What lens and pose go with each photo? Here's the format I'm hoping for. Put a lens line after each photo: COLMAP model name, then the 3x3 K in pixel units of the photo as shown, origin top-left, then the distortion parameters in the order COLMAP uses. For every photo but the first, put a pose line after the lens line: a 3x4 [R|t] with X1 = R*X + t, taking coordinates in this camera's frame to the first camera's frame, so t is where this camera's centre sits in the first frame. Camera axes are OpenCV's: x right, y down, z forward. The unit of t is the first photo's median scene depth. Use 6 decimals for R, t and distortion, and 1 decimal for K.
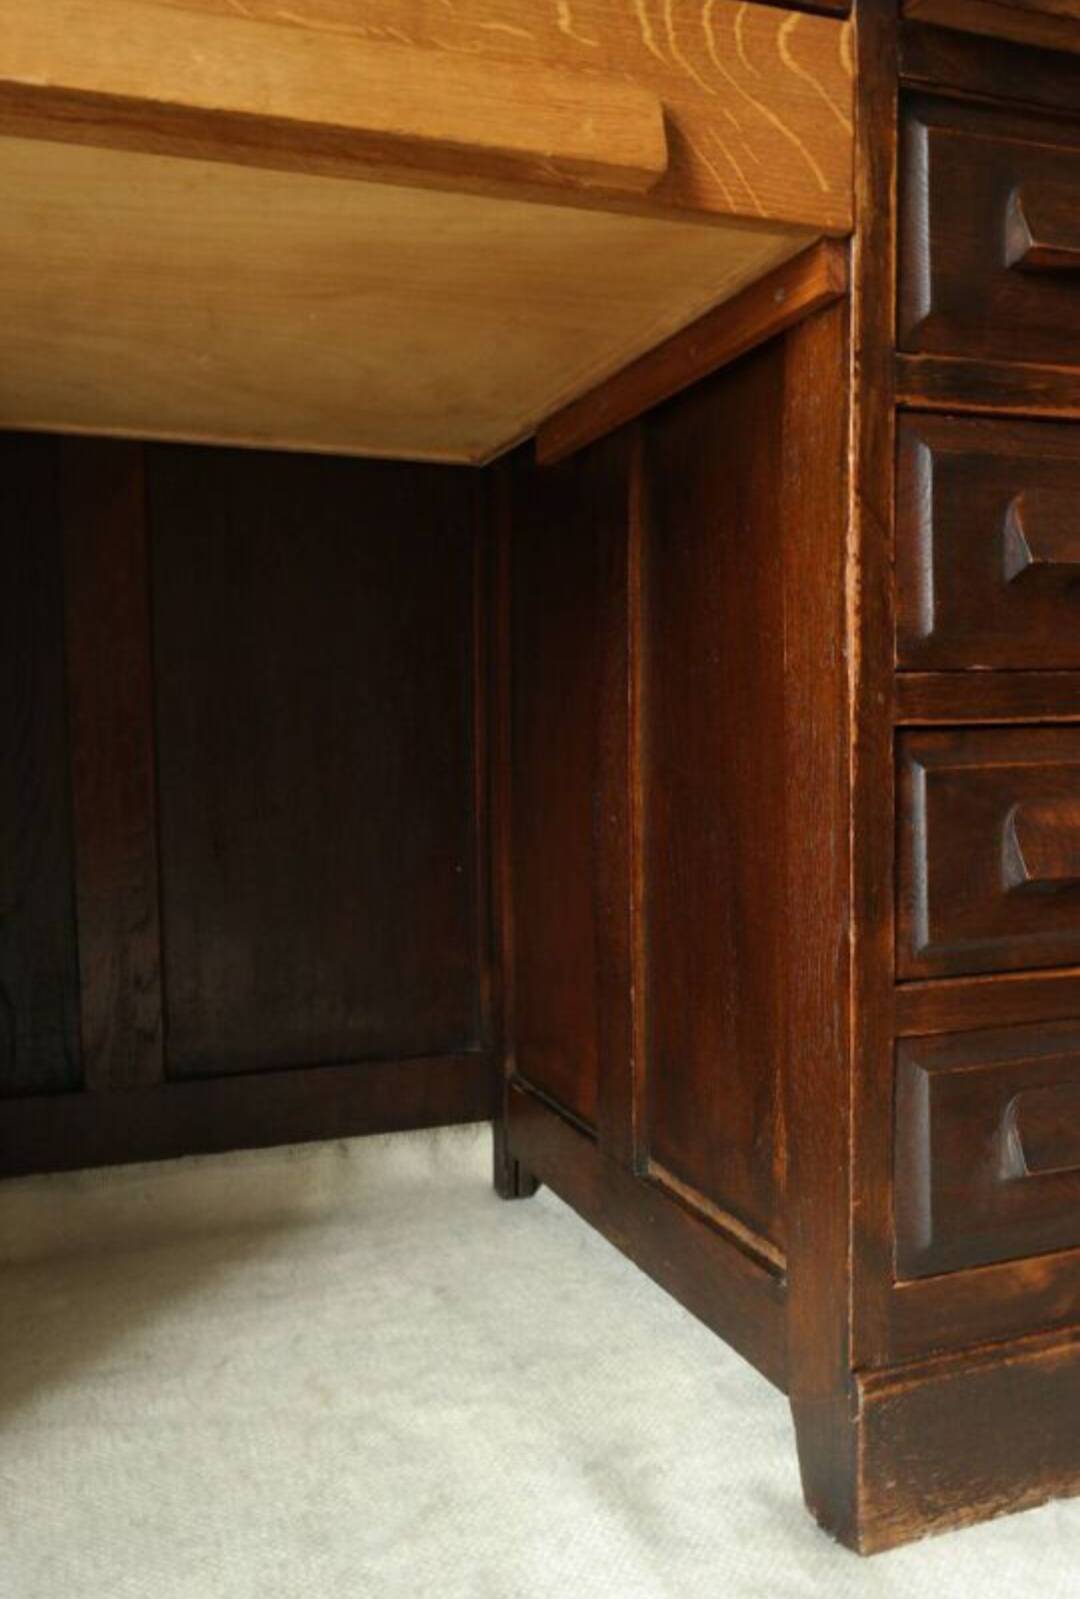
lens RADIAL K [[1375.2, 0, 550.3], [0, 1375.2, 815.2], [0, 0, 1]] dist [0.002548, -0.005395]
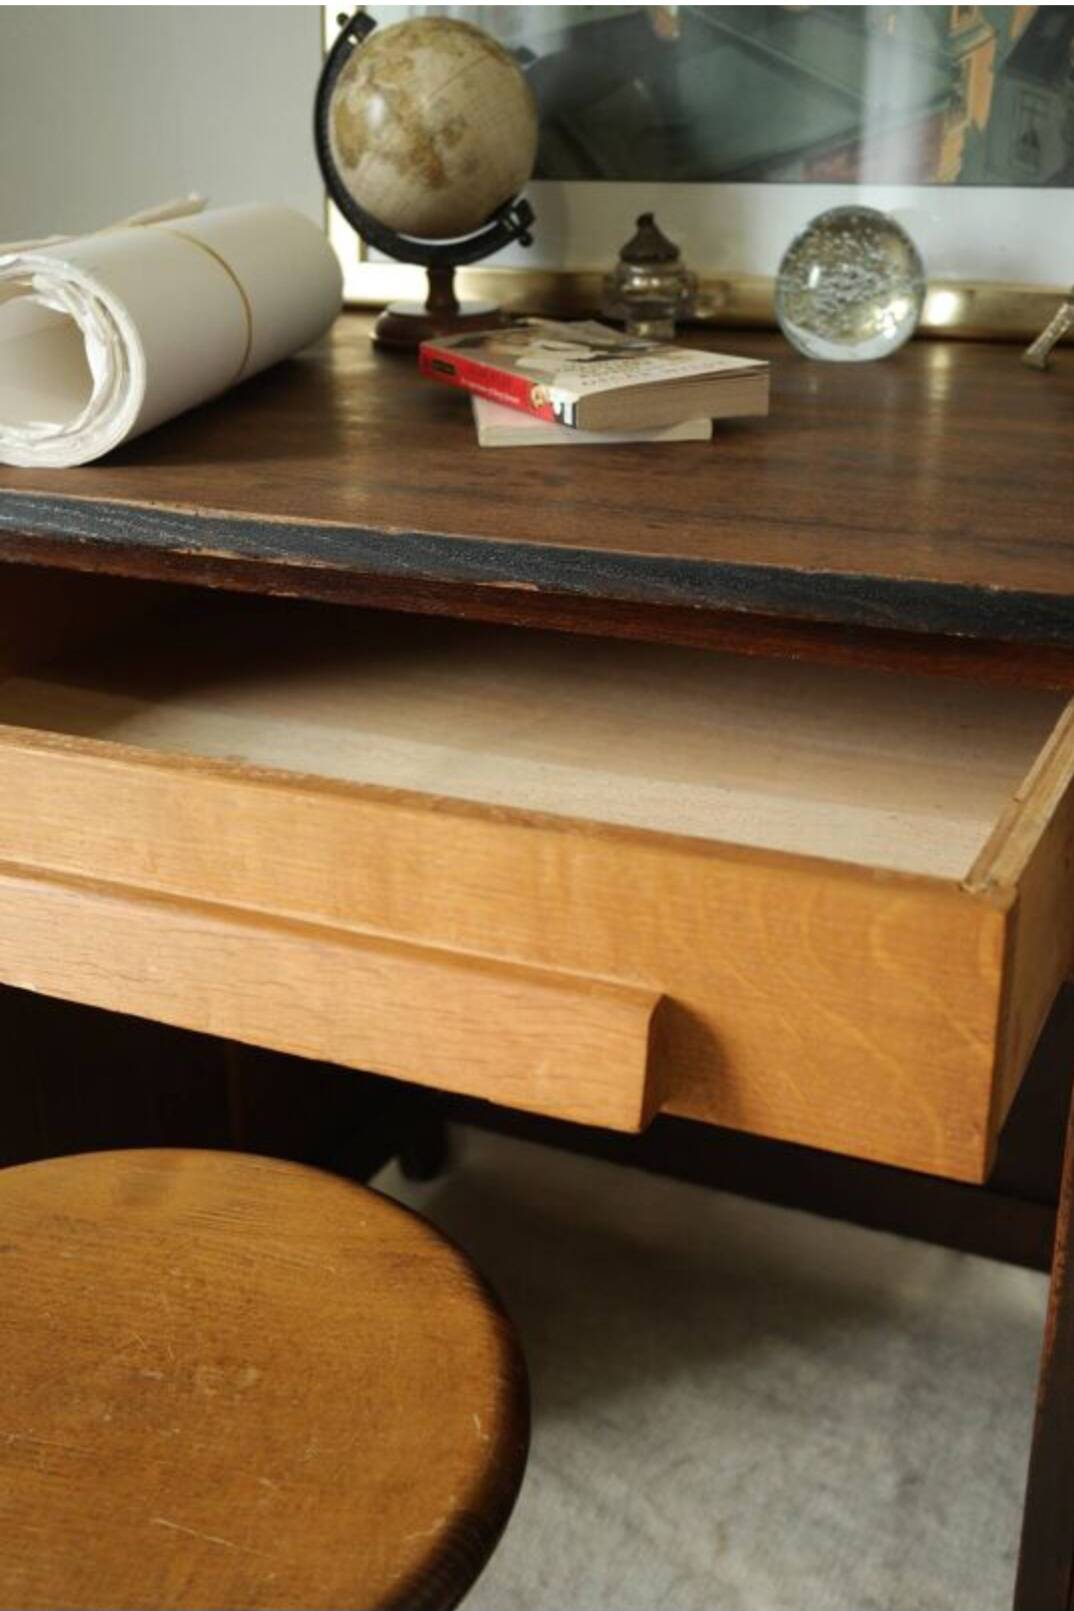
lens RADIAL K [[1740.8, 0, 550.3], [0, 1740.8, 797.2], [0, 0, 1]] dist [0.010084, 0.000000]
pose [[0.707646, 0.277254, -0.649898, 0.618624], [-0.054295, 0.938414, 0.341219, -0.800115], [0.704478, -0.206176, 0.679119, 0.046156]]
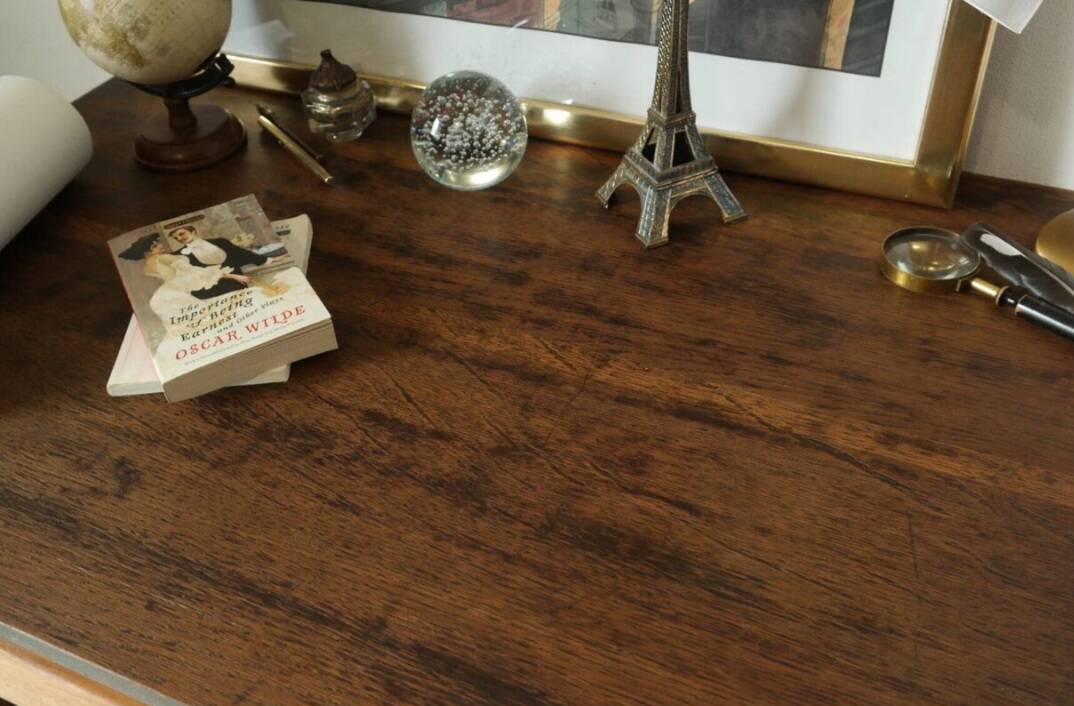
lens RADIAL K [[1030.7, 0, 547.9], [0, 1030.7, 354.1], [0, 0, 1]] dist [-0.022479, 0.000000]
pose [[0.703940, 0.438929, -0.558400, 0.508070], [-0.018313, 0.797146, 0.603508, -1.232669], [0.710024, -0.414607, 0.569181, 0.680240]]
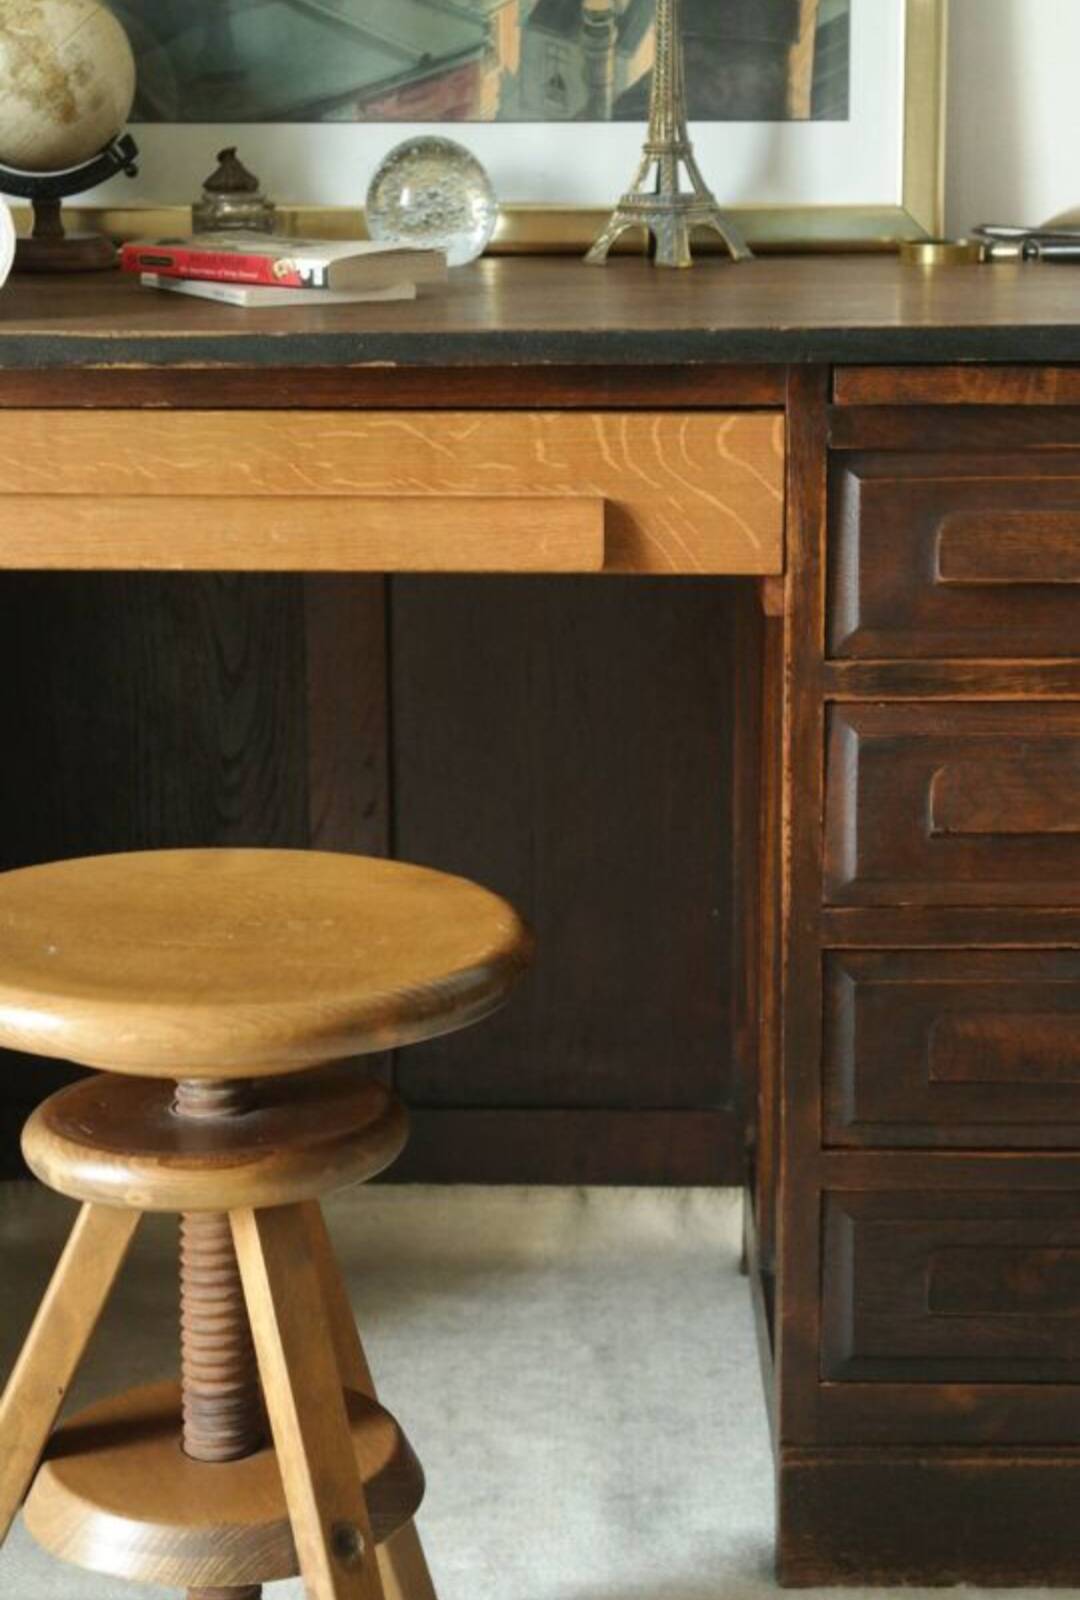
lens RADIAL K [[3321.7, 0, 563.0], [0, 3321.7, 813.6], [0, 0, 1]] dist [0.104109, 0.000000]
pose [[0.928255, 0.092584, -0.360238, 1.081665], [-0.036325, 0.986460, 0.159927, -0.645128], [0.370167, -0.135367, 0.919049, -1.799133]]
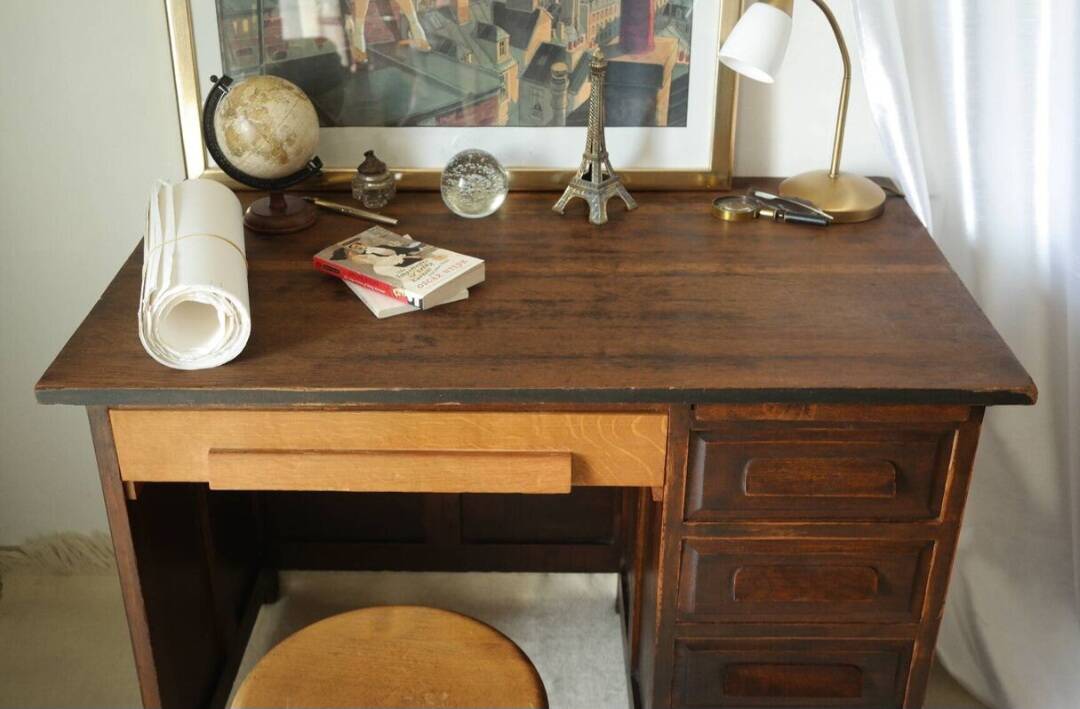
lens RADIAL K [[1176.3, 0, 540.1], [0, 1176.3, 364.3], [0, 0, 1]] dist [0.027889, 0.000000]
pose [[0.935198, 0.183613, -0.302806, 0.566568], [-0.040958, 0.905424, 0.422527, -1.392325], [0.351750, -0.382744, 0.854271, -0.721658]]
